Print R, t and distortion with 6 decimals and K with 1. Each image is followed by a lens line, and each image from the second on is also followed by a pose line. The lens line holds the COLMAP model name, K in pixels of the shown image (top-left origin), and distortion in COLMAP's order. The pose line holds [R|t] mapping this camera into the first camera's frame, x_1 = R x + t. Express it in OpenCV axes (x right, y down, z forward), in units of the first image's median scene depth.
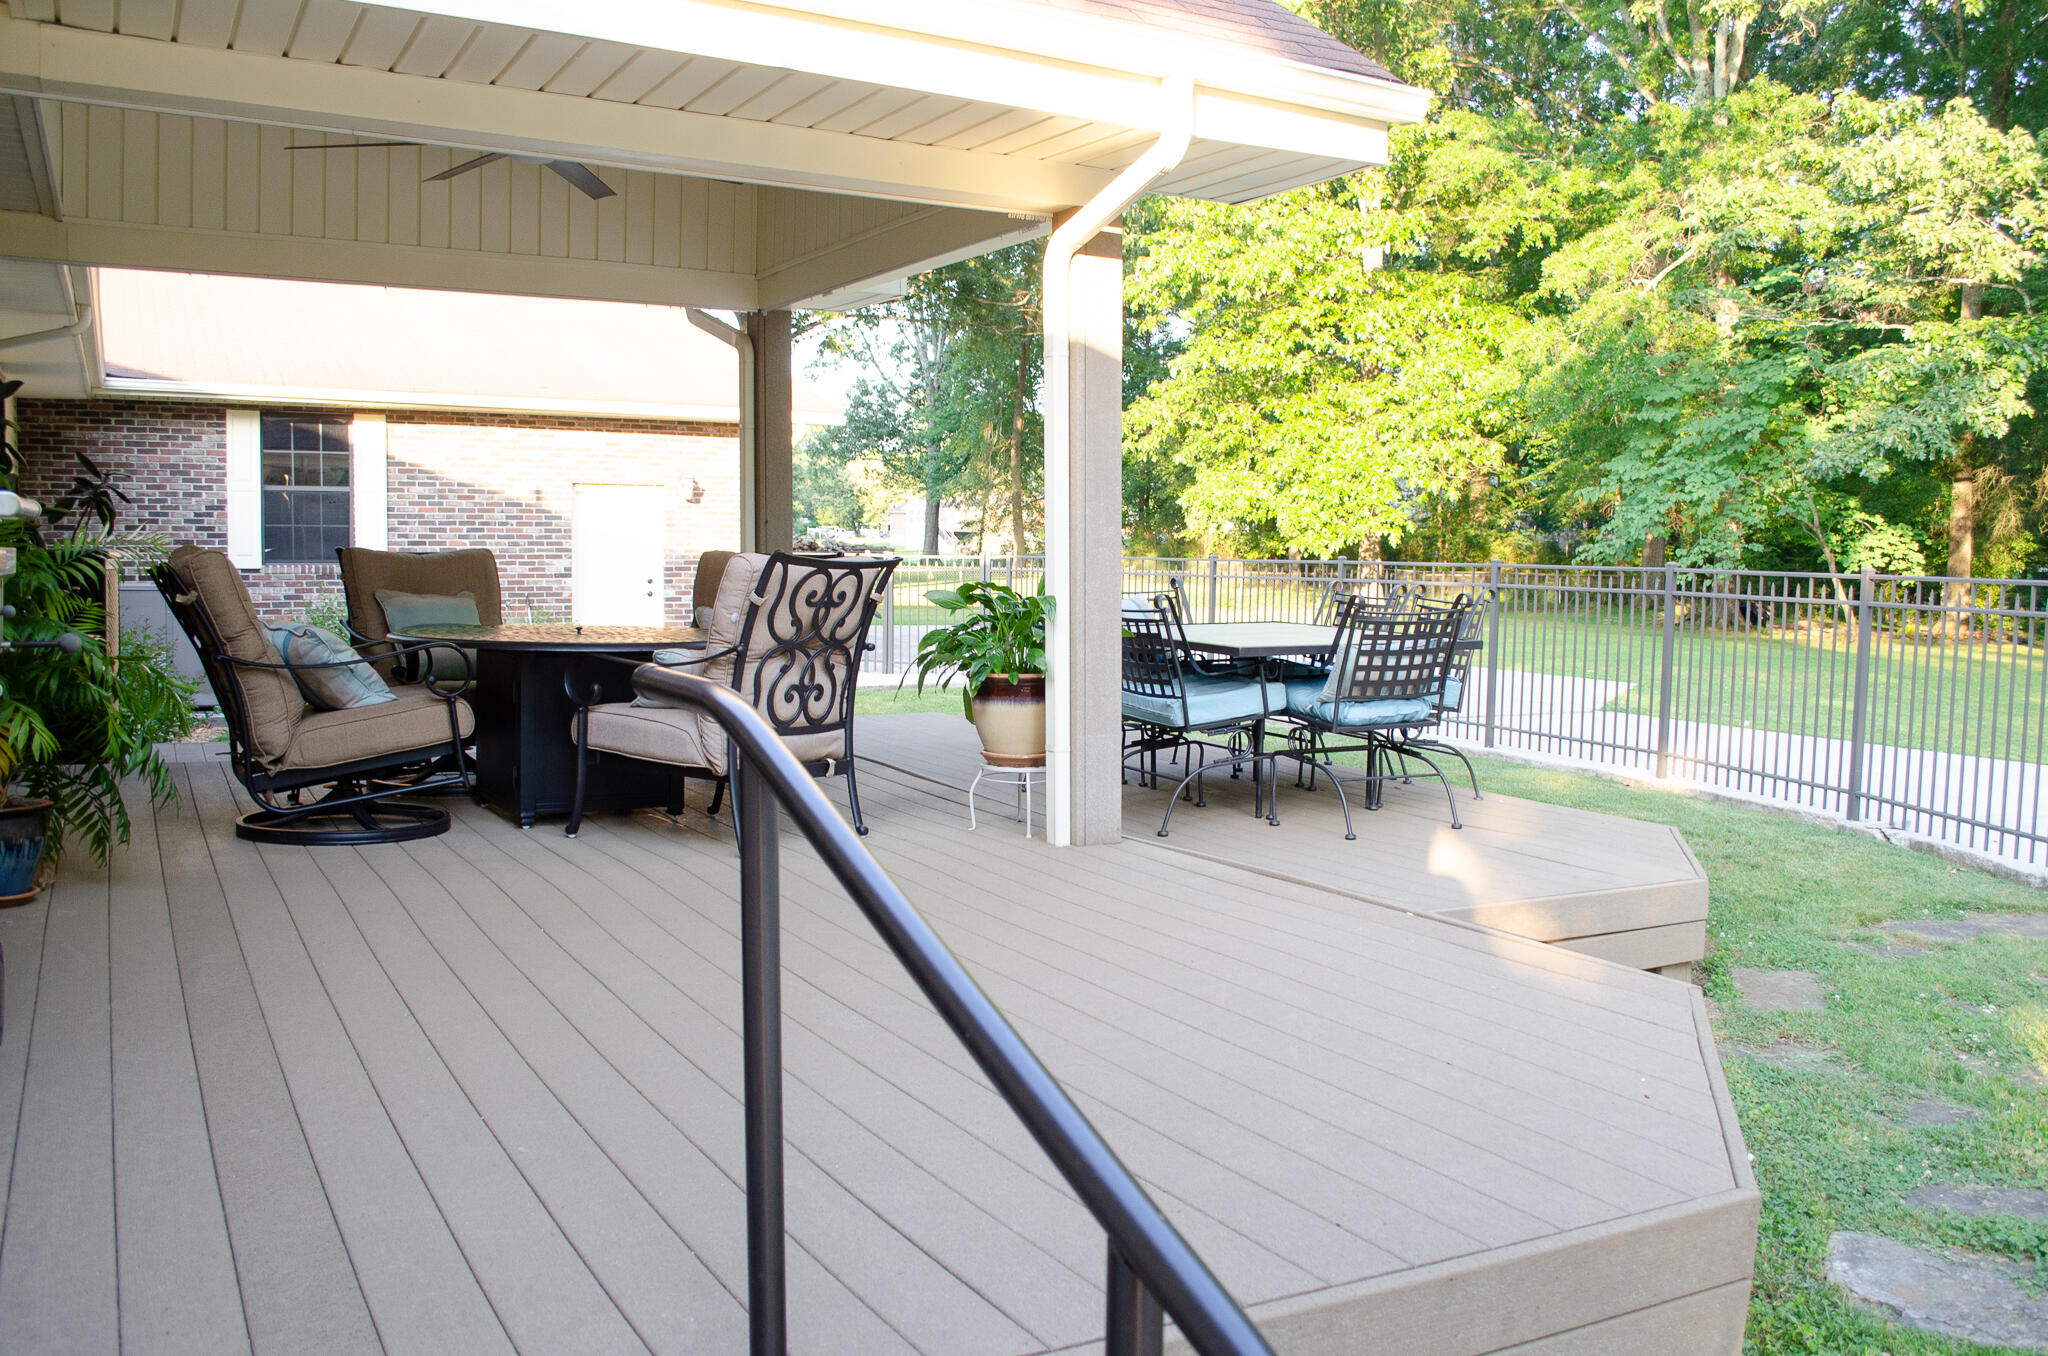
lens RADIAL K [[1666.7, 0, 1020.8], [0, 1666.7, 678.9], [0, 0, 1]] dist [-0.078194, 0.014707]
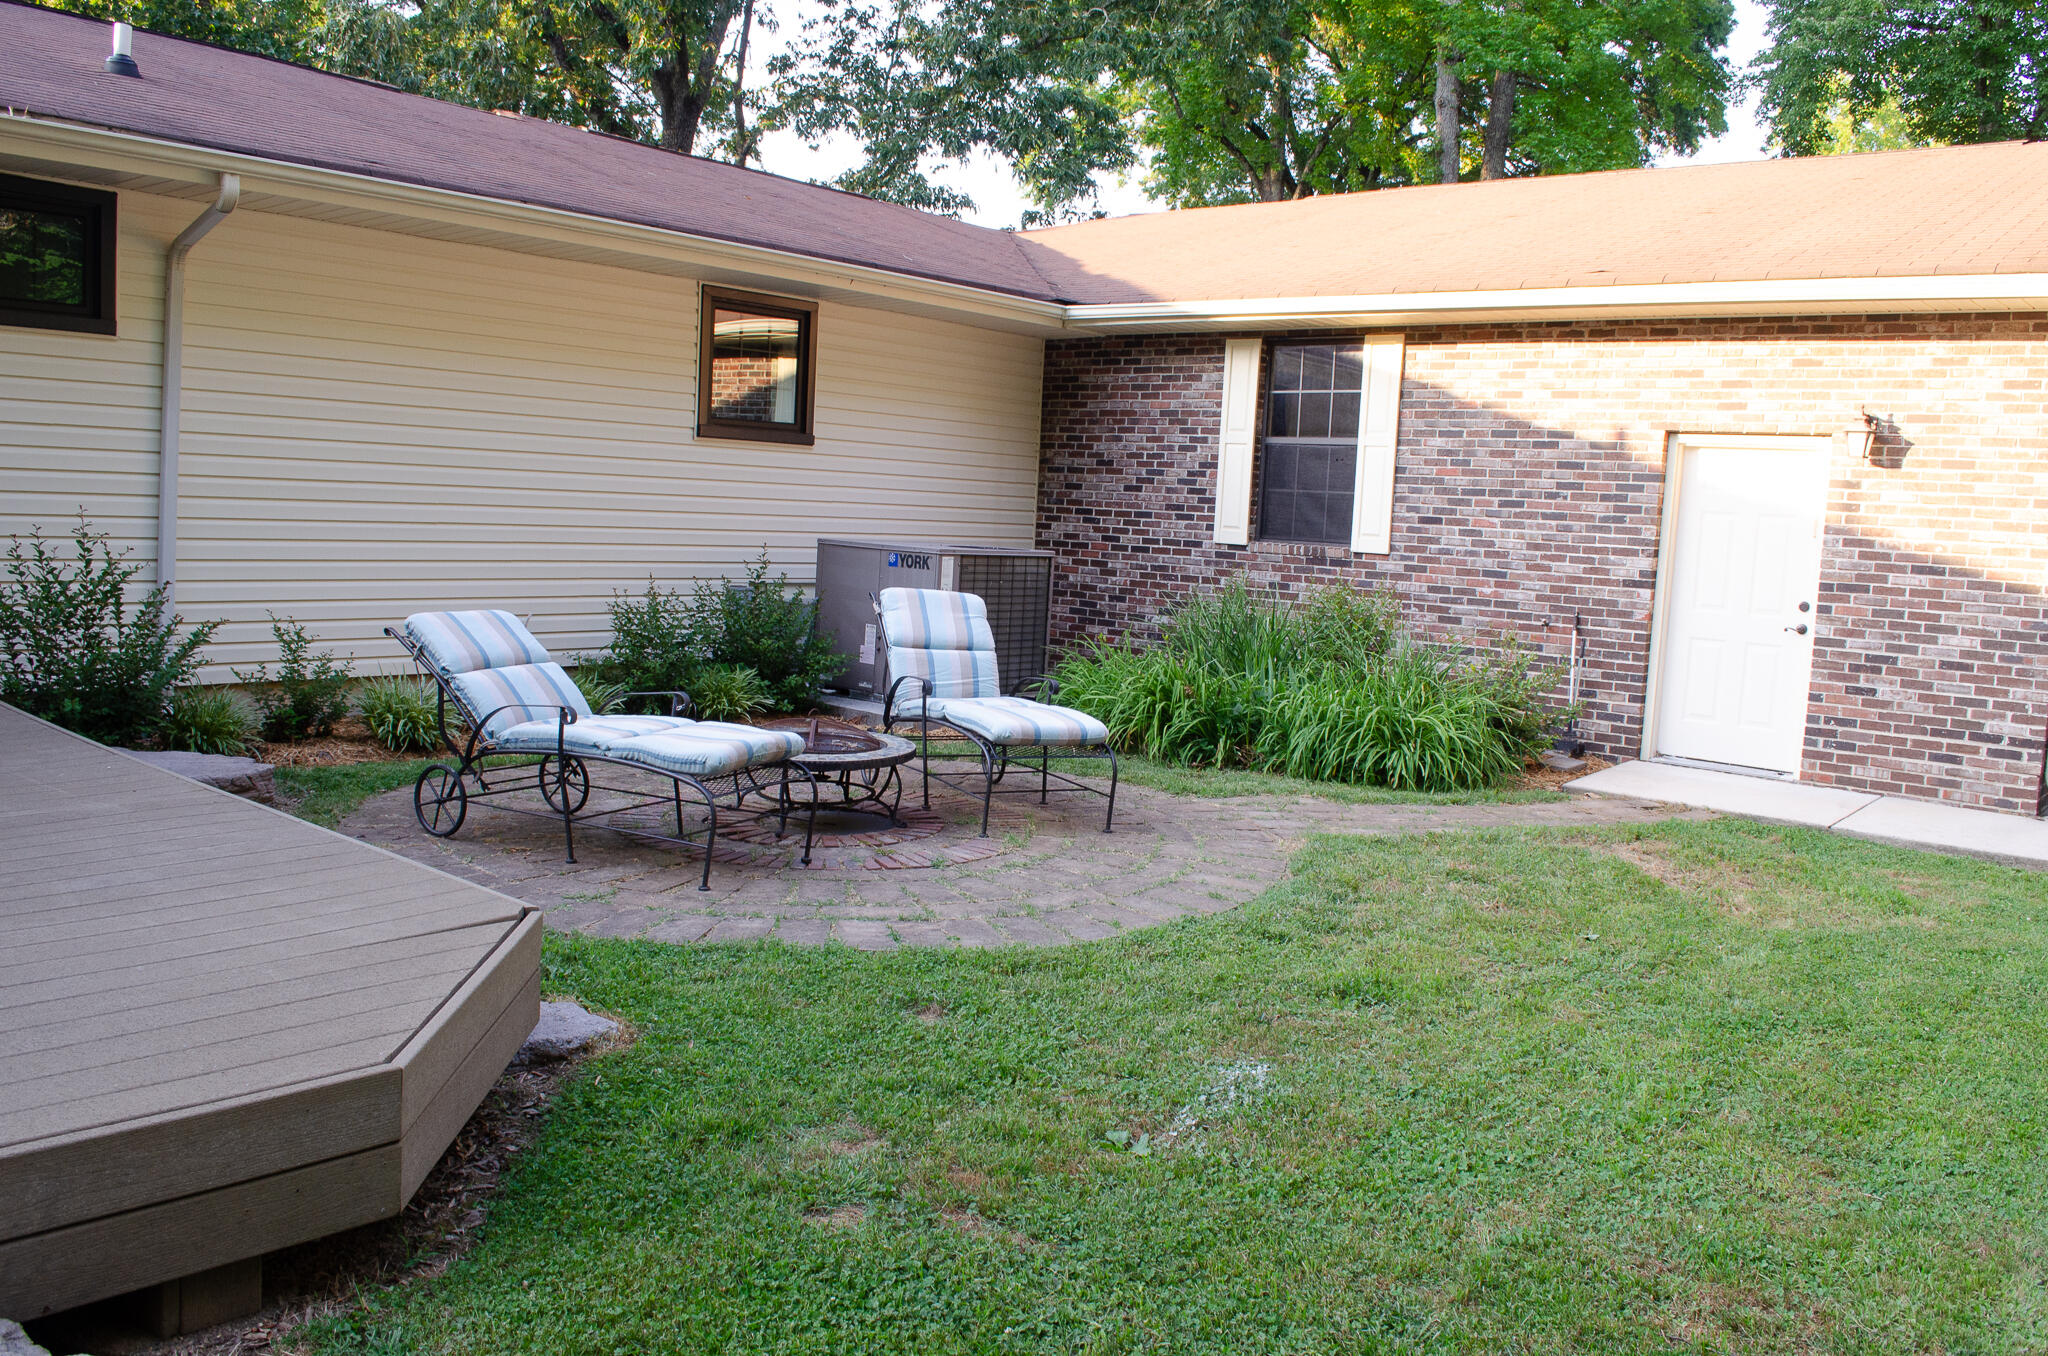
lens RADIAL K [[1599.0, 0, 1018.3], [0, 1599.0, 725.0], [0, 0, 1]] dist [-0.085902, 0.016585]
pose [[0.346337, 0.133469, -0.928567, 0.123832], [-0.122107, 0.987820, 0.096442, -0.025926], [0.930129, 0.079983, 0.358416, 0.385224]]
